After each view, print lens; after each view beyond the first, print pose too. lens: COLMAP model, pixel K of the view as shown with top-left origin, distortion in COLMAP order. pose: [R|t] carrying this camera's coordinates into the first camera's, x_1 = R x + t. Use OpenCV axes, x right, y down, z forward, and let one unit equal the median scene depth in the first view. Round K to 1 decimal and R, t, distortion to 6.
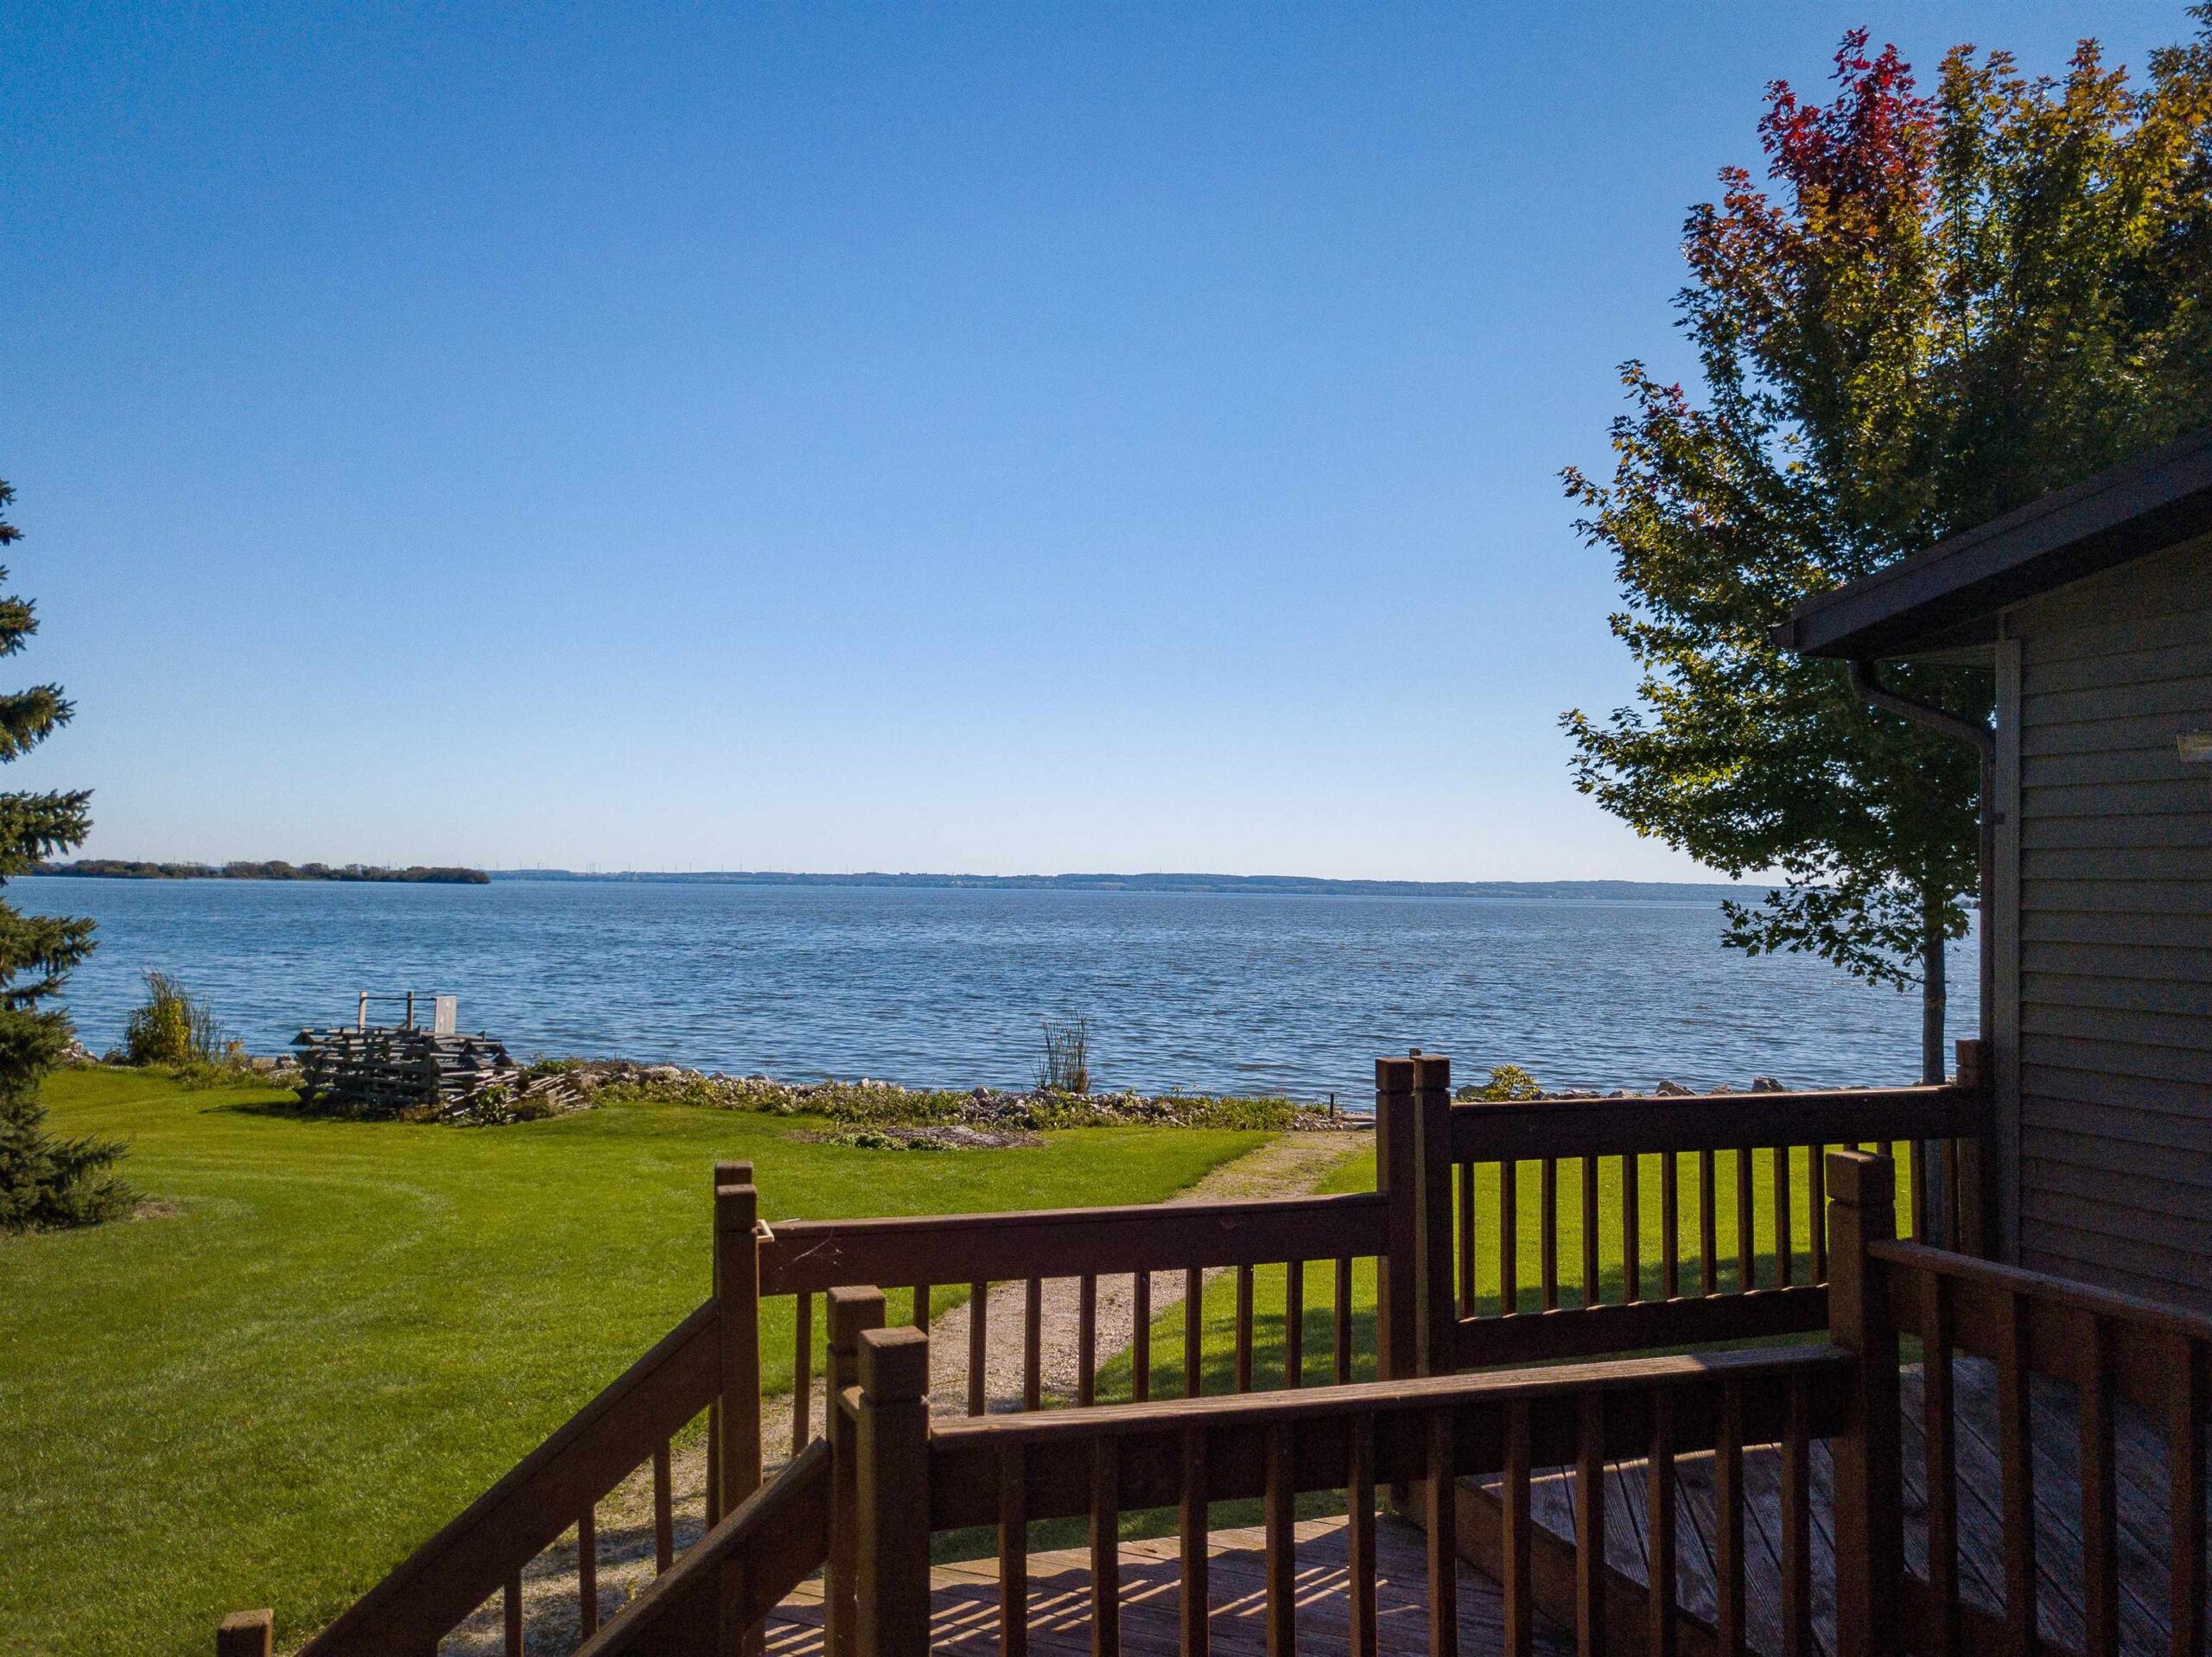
lens RADIAL K [[1657.0, 0, 1105.4], [0, 1657.0, 824.3], [0, 0, 1]] dist [-0.004673, 0.004902]
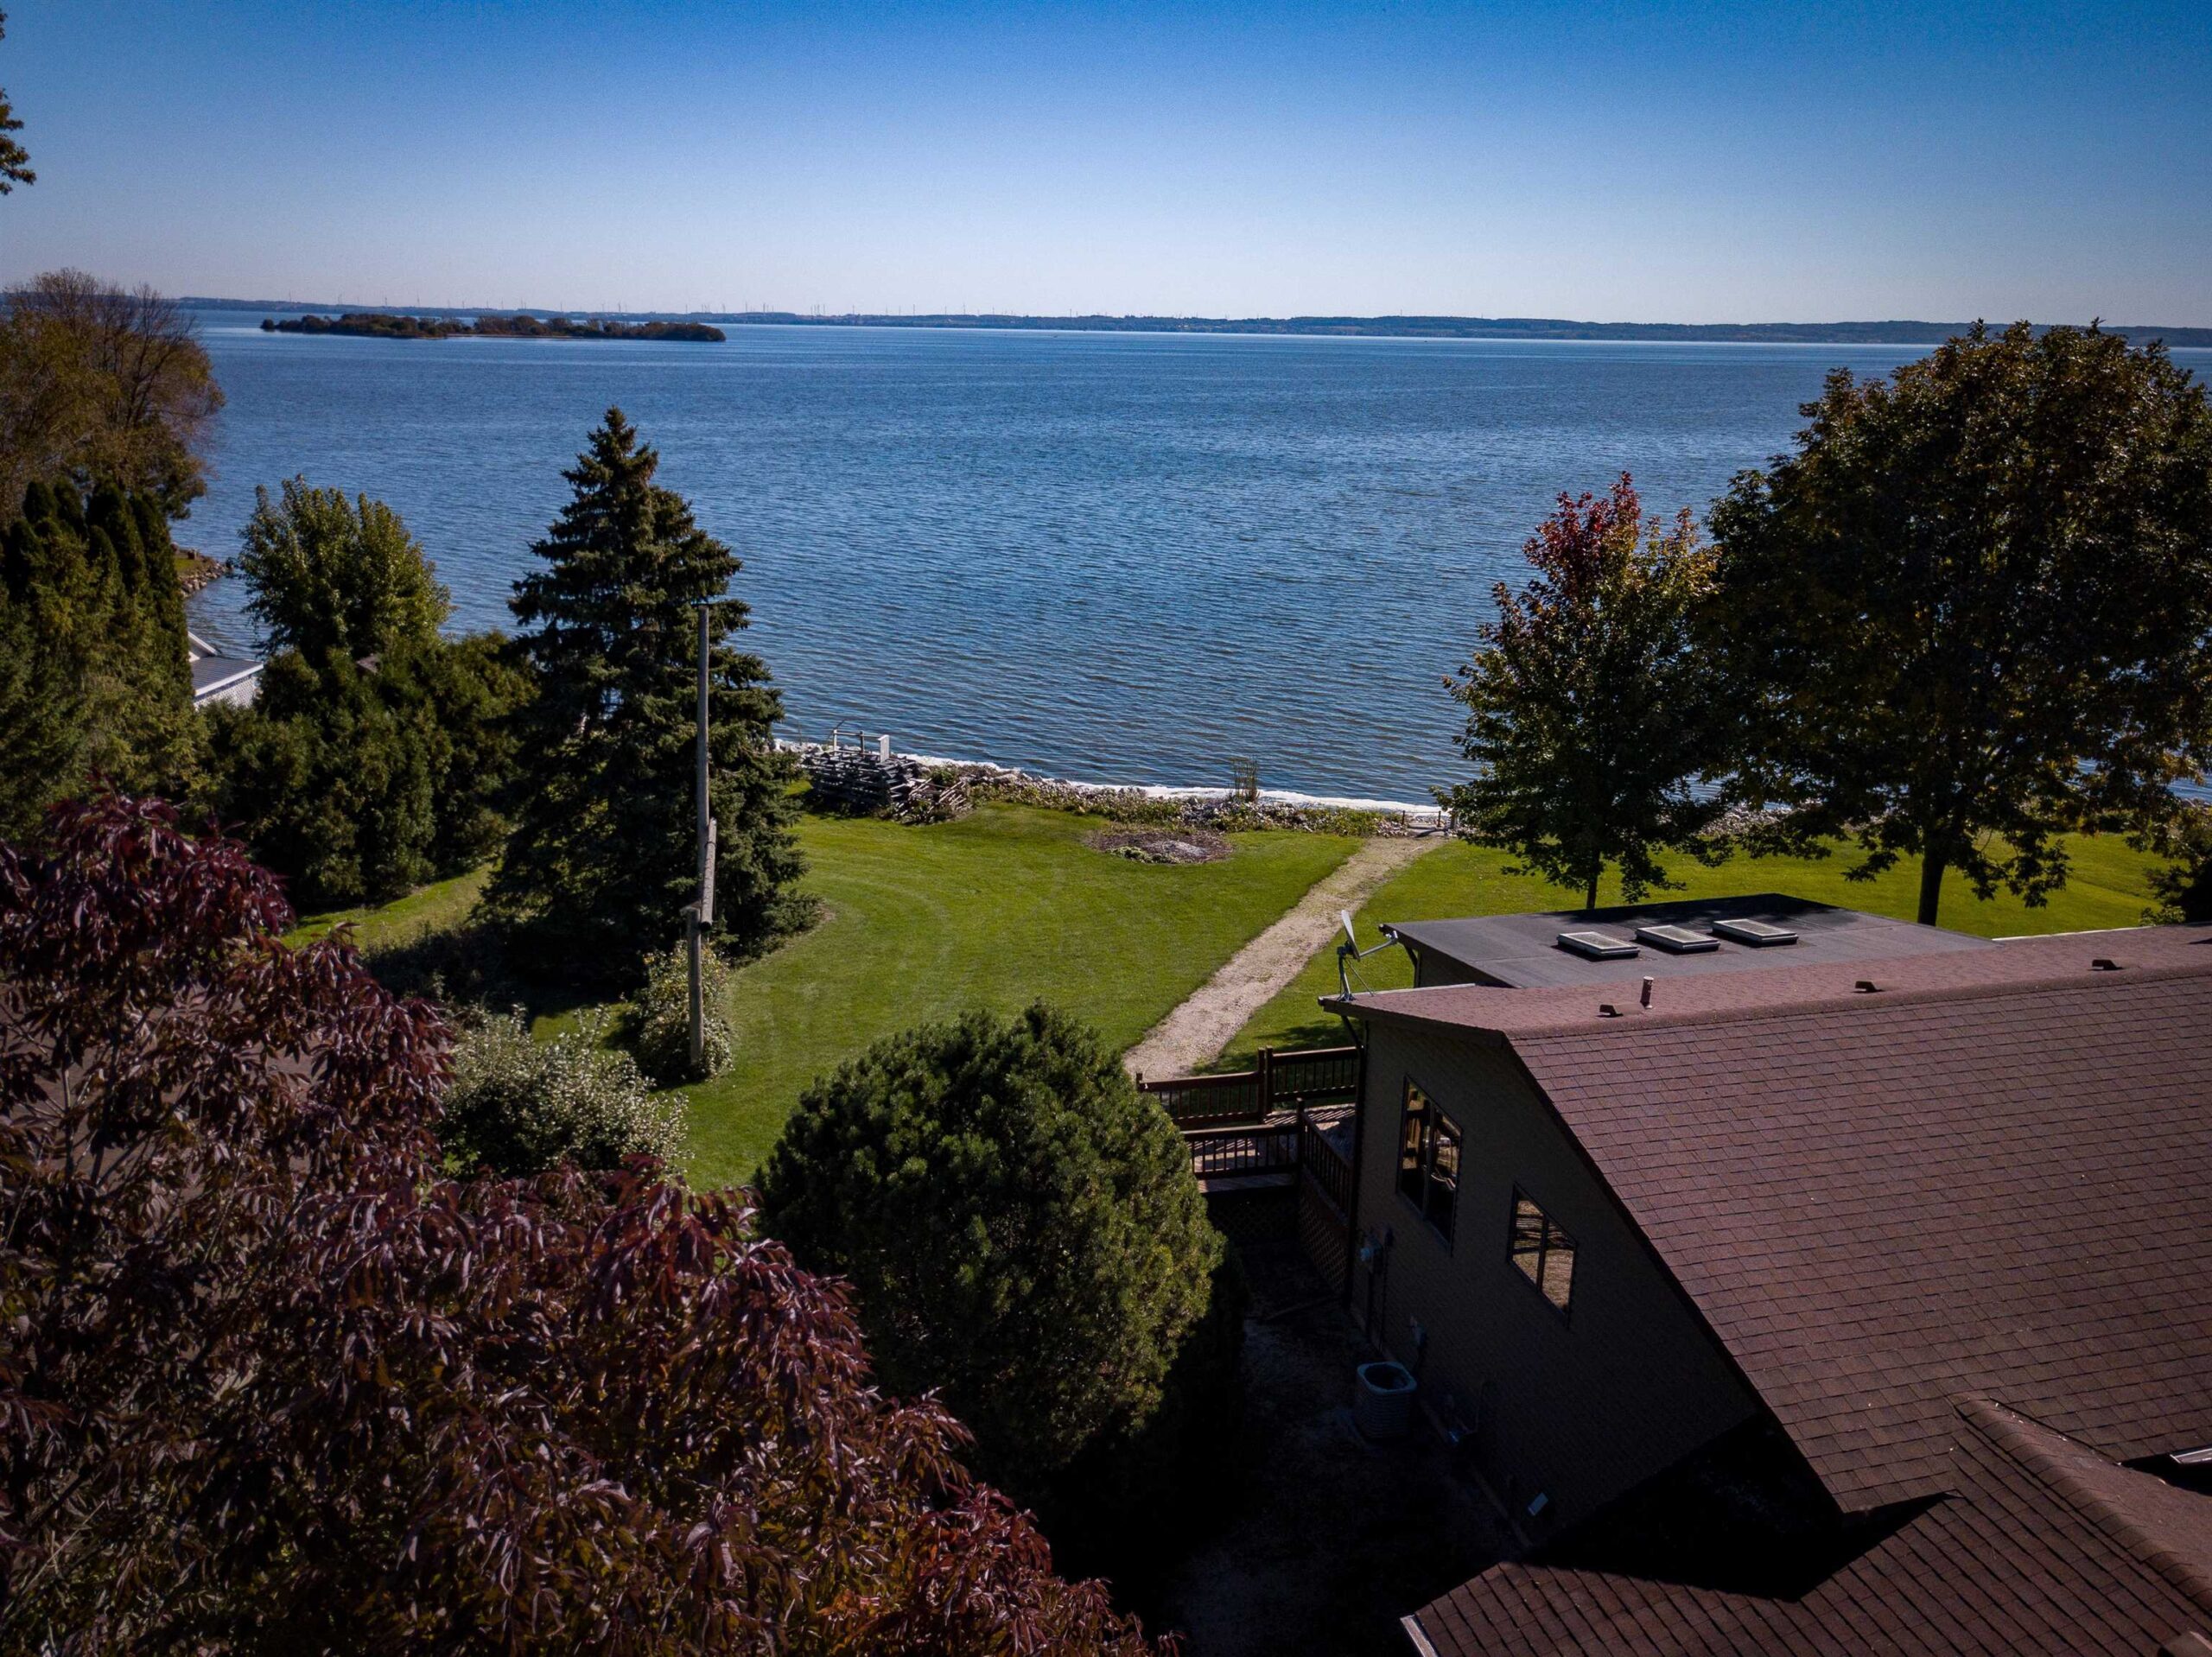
lens RADIAL K [[1657.0, 0, 1104.3], [0, 1657.0, 831.7], [0, 0, 1]] dist [-0.004673, 0.004902]
pose [[0.990755, 0.043077, -0.128646, 0.055662], [0.001082, 0.945713, 0.325002, -0.372216], [0.135662, -0.322137, 0.936922, -0.630634]]
